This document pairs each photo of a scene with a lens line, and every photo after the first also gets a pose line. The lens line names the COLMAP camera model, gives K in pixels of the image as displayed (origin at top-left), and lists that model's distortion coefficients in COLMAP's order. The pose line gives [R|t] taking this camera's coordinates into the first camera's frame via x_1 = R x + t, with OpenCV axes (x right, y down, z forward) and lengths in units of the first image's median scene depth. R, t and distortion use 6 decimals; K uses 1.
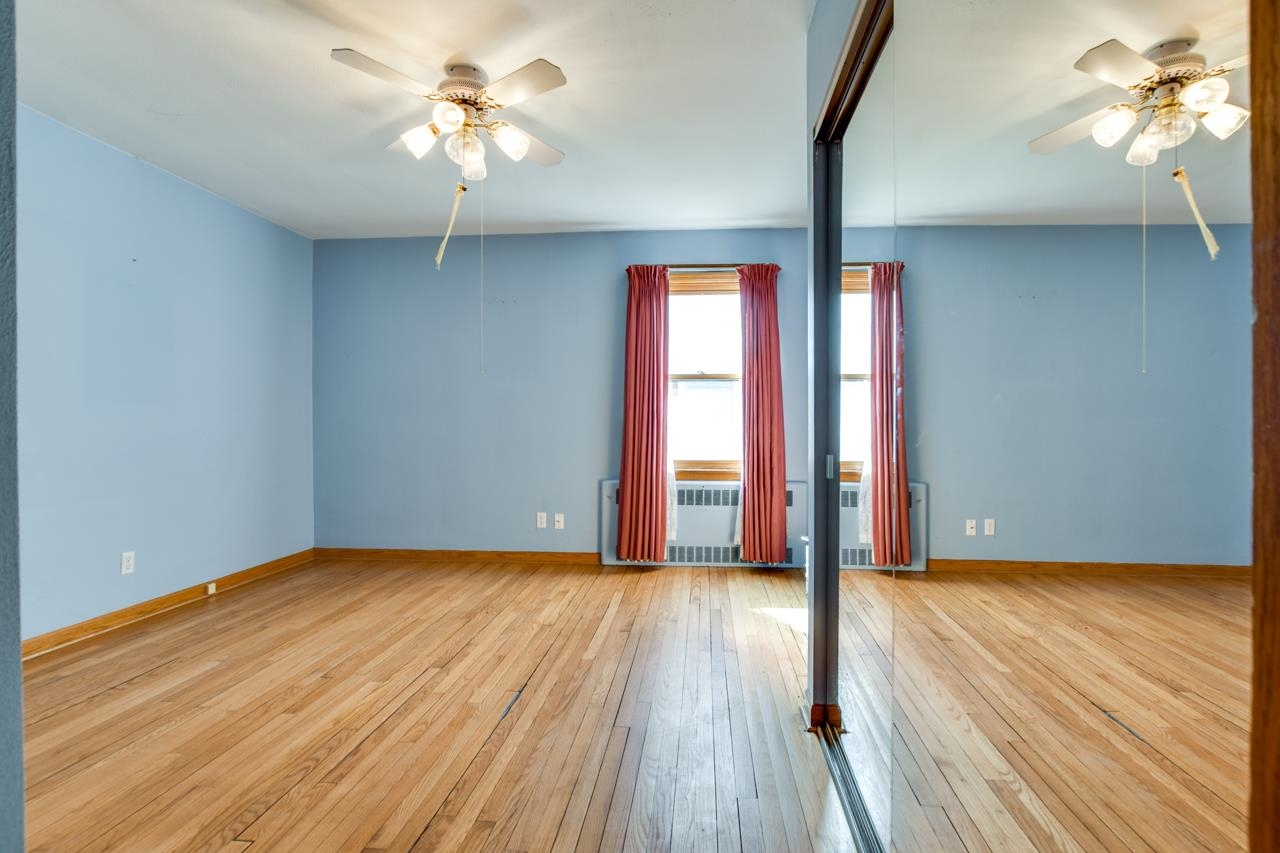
lens RADIAL K [[621.2, 0, 644.2], [0, 621.2, 421.7], [0, 0, 1]] dist [-0.006251, -0.000900]
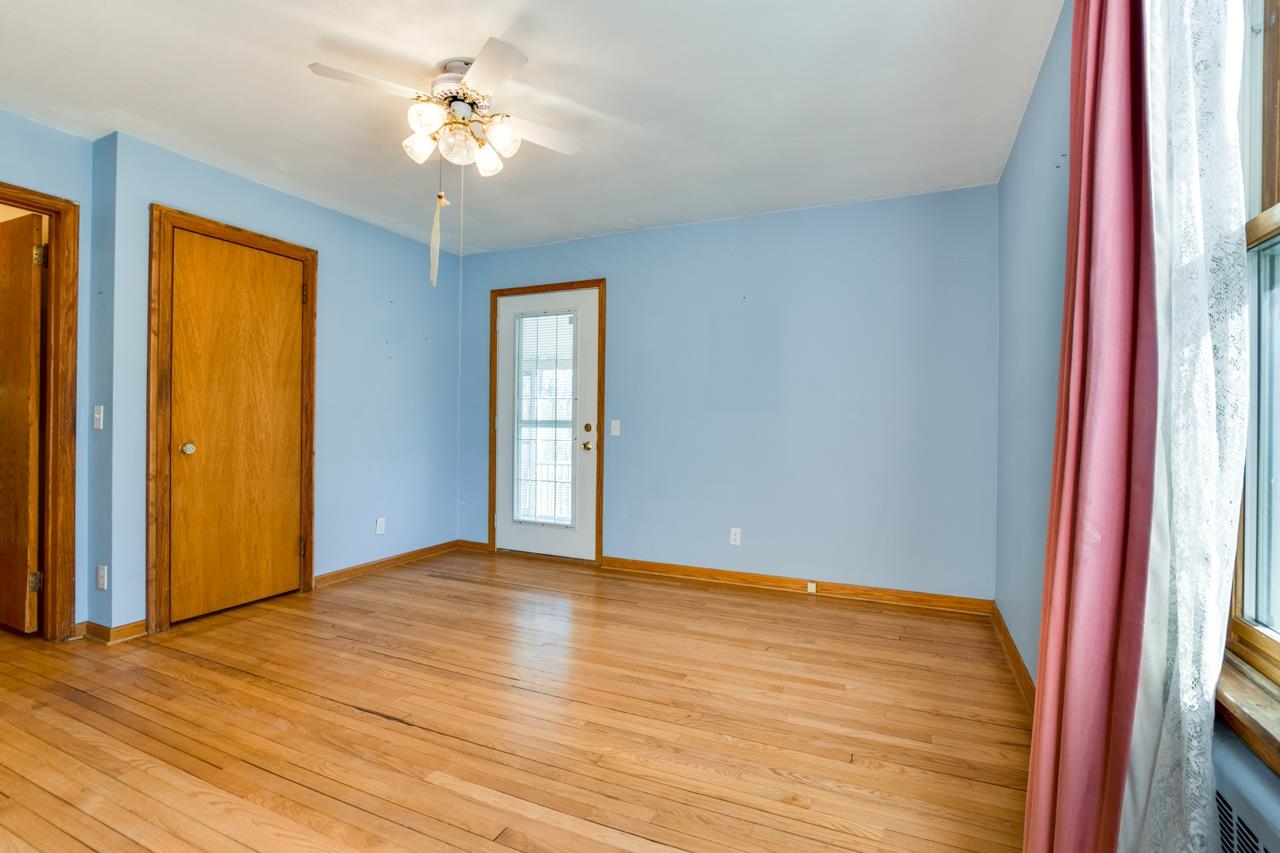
lens RADIAL K [[585.0, 0, 646.8], [0, 585.0, 425.9], [0, 0, 1]] dist [-0.017410, 0.000356]
pose [[-0.319817, 0.007284, -0.947451, 0.511743], [-0.010591, 0.999880, 0.011262, -0.018953], [0.947420, 0.013637, -0.319702, 1.659334]]
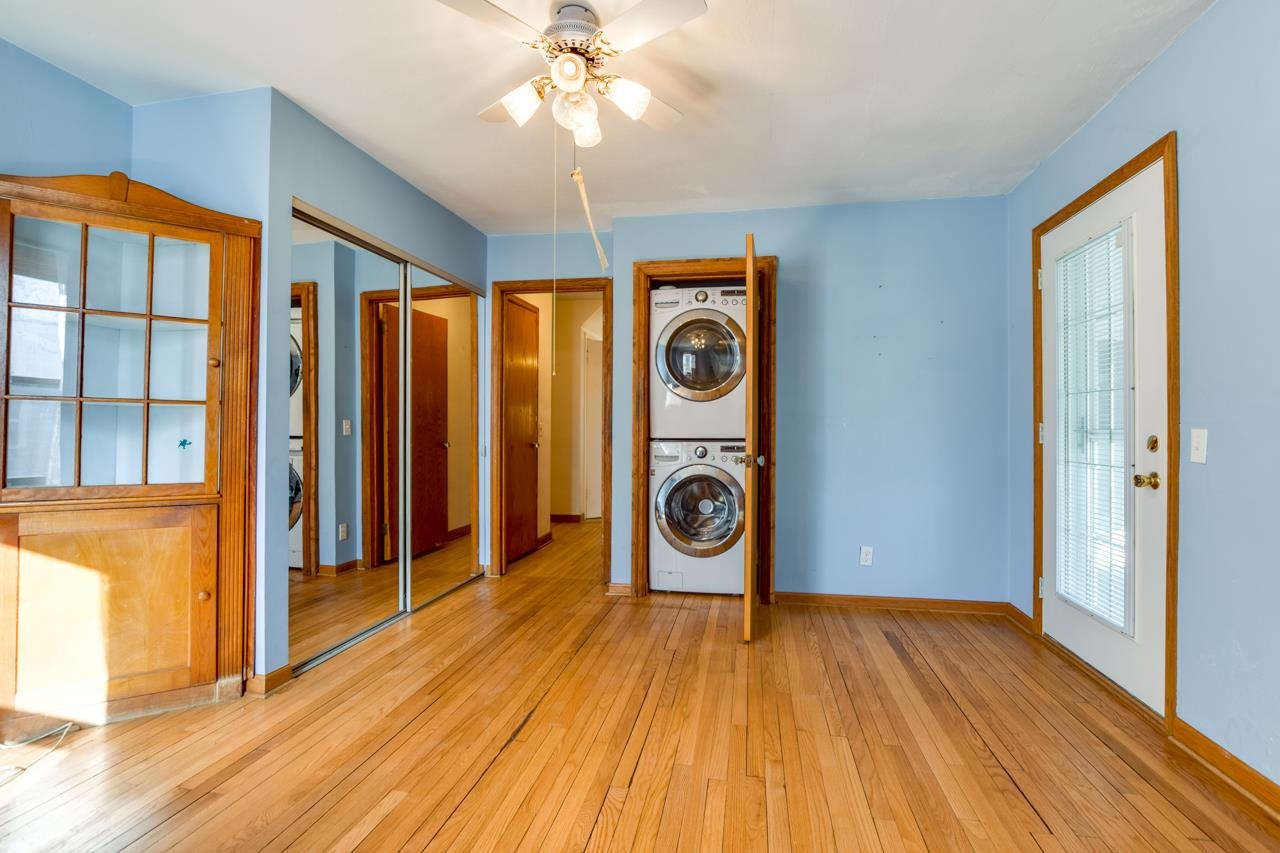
lens RADIAL K [[585.0, 0, 643.0], [0, 585.0, 424.8], [0, 0, 1]] dist [-0.017410, 0.000356]
pose [[-0.996599, -0.002028, 0.082375, -0.468893], [-0.002173, 0.999996, -0.001666, -0.017593], [-0.082371, -0.001840, -0.996600, 1.862830]]
